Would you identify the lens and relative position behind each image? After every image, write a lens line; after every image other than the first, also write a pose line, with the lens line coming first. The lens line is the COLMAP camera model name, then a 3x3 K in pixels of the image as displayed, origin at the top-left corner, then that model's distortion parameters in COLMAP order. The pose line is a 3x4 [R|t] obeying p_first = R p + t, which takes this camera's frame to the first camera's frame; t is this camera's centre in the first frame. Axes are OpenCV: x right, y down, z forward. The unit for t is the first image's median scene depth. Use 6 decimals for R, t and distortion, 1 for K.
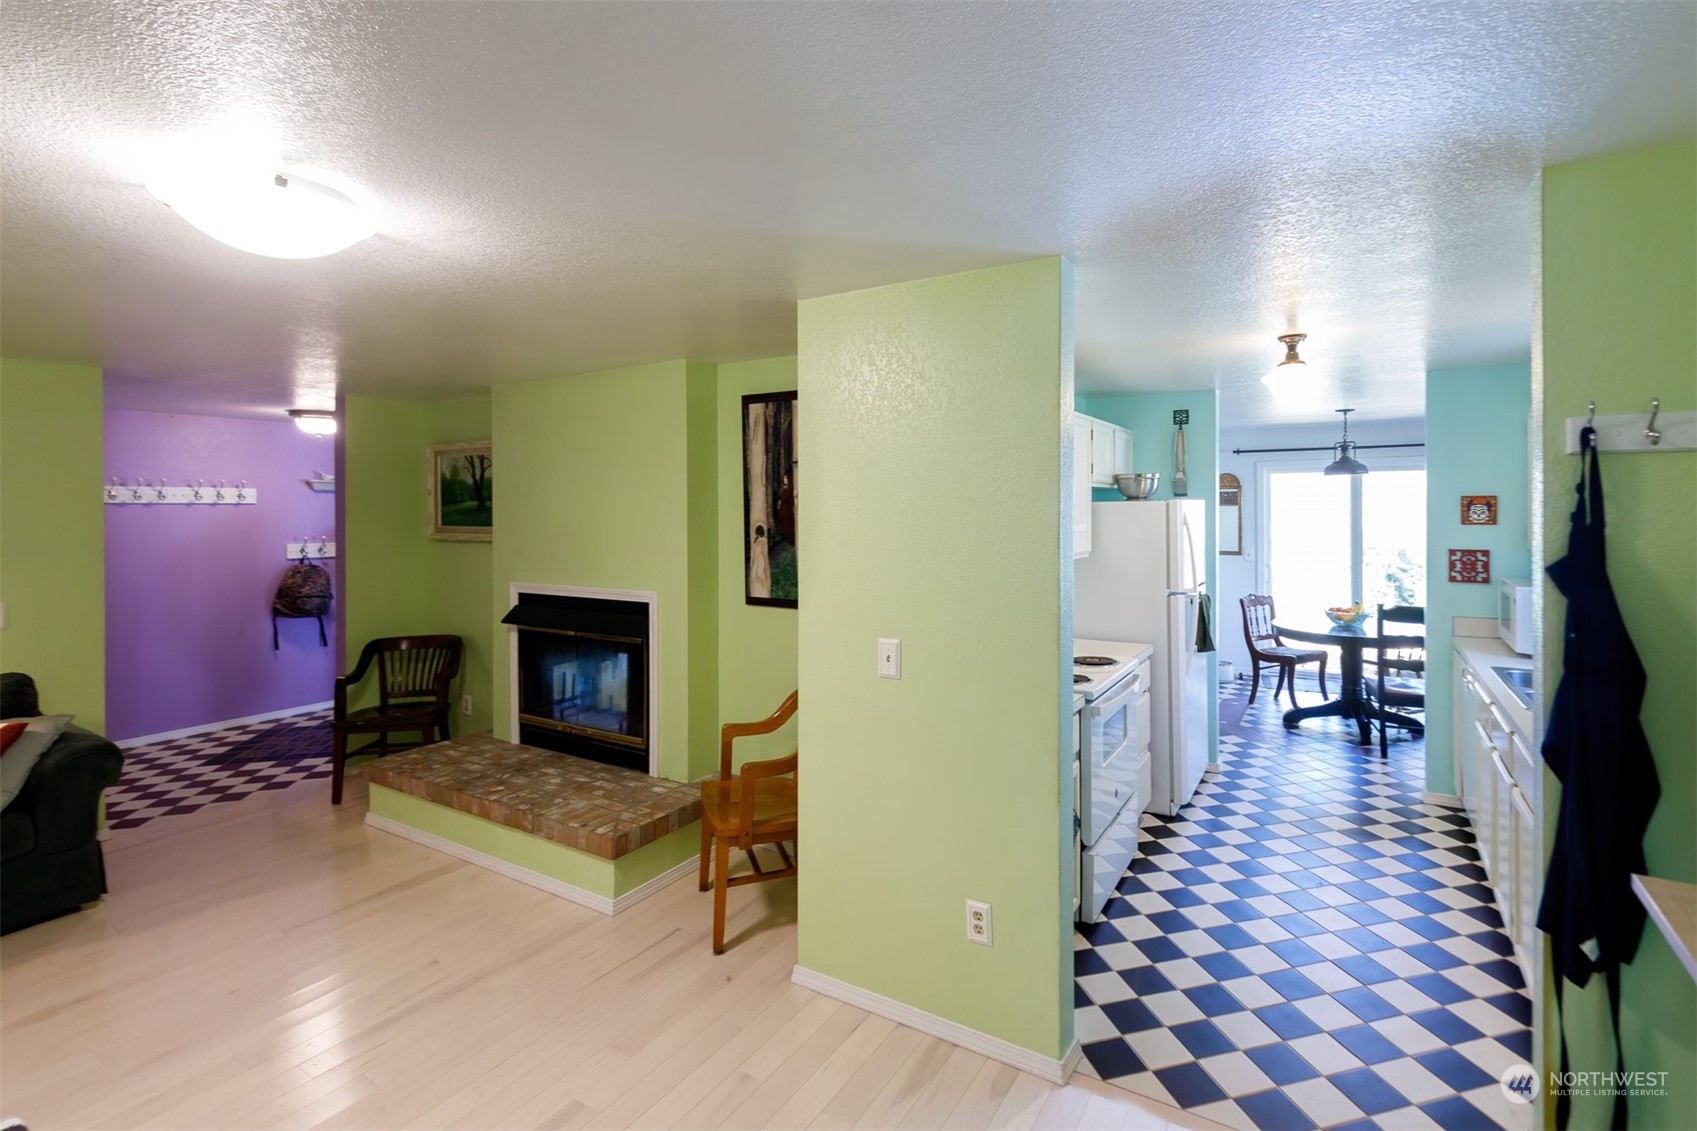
lens RADIAL K [[769.8, 0, 892.8], [0, 769.8, 519.2], [0, 0, 1]] dist [0.009889, 0.000054]
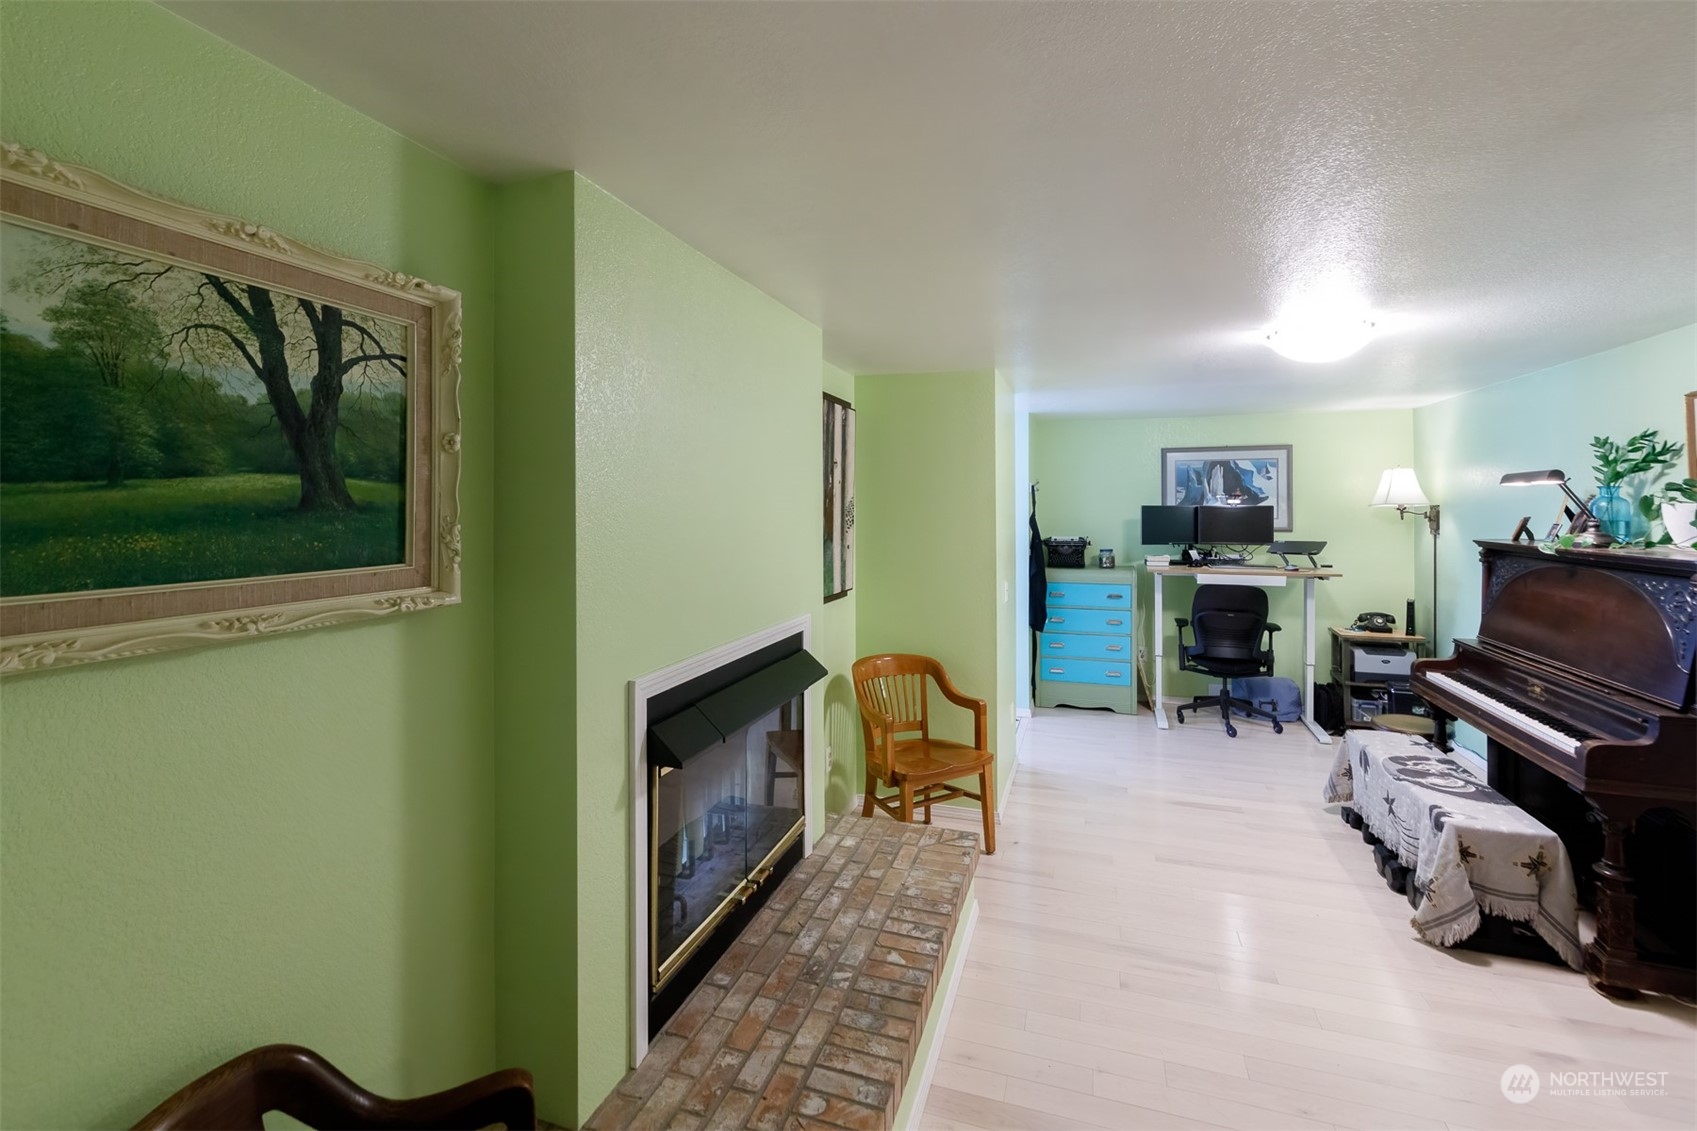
lens RADIAL K [[769.8, 0, 825.4], [0, 769.8, 507.0], [0, 0, 1]] dist [0.009889, 0.000054]
pose [[-0.195853, -0.000391, 0.980633, -0.834100], [0.008096, 0.999965, 0.002015, -0.011806], [-0.980600, 0.008334, -0.195843, 0.883616]]
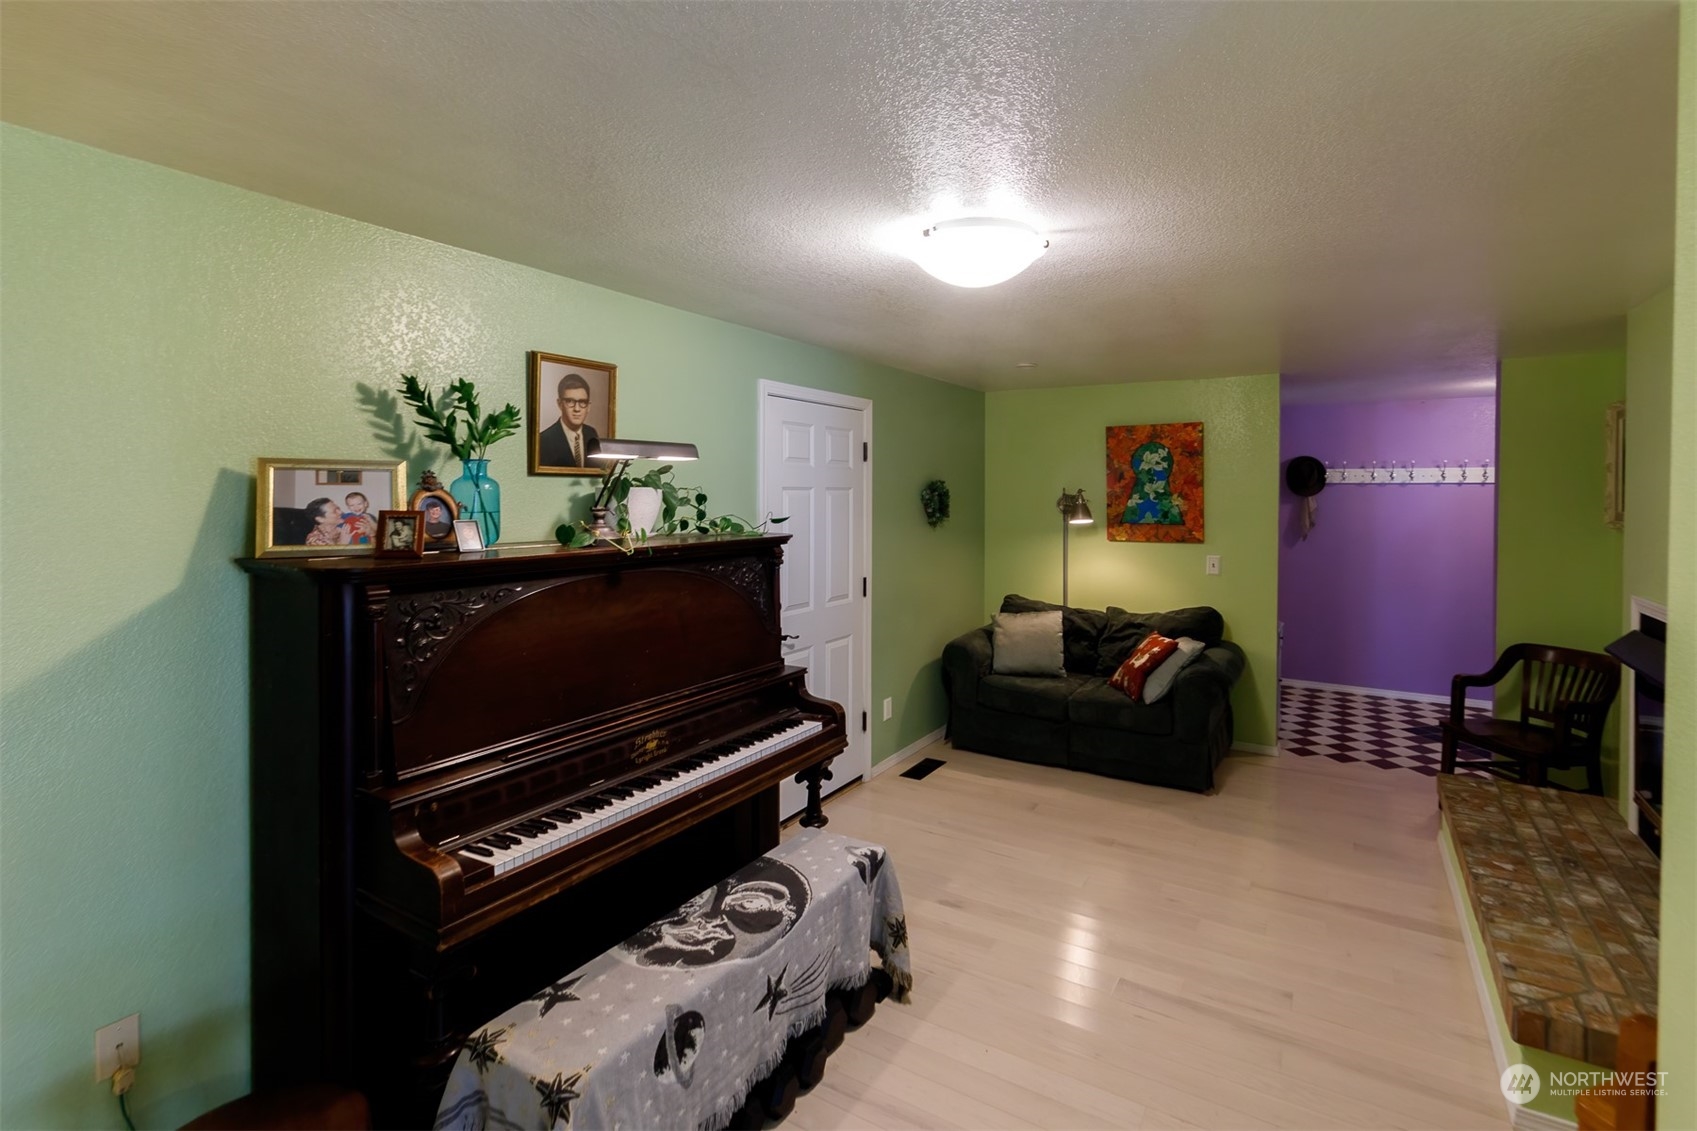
lens RADIAL K [[769.8, 0, 900.7], [0, 769.8, 495.1], [0, 0, 1]] dist [0.009889, 0.000054]
pose [[0.010000, 0.010014, -0.999900, 0.174481], [-0.009455, 0.999906, 0.009919, -0.008986], [0.999905, 0.009355, 0.010094, 0.304314]]
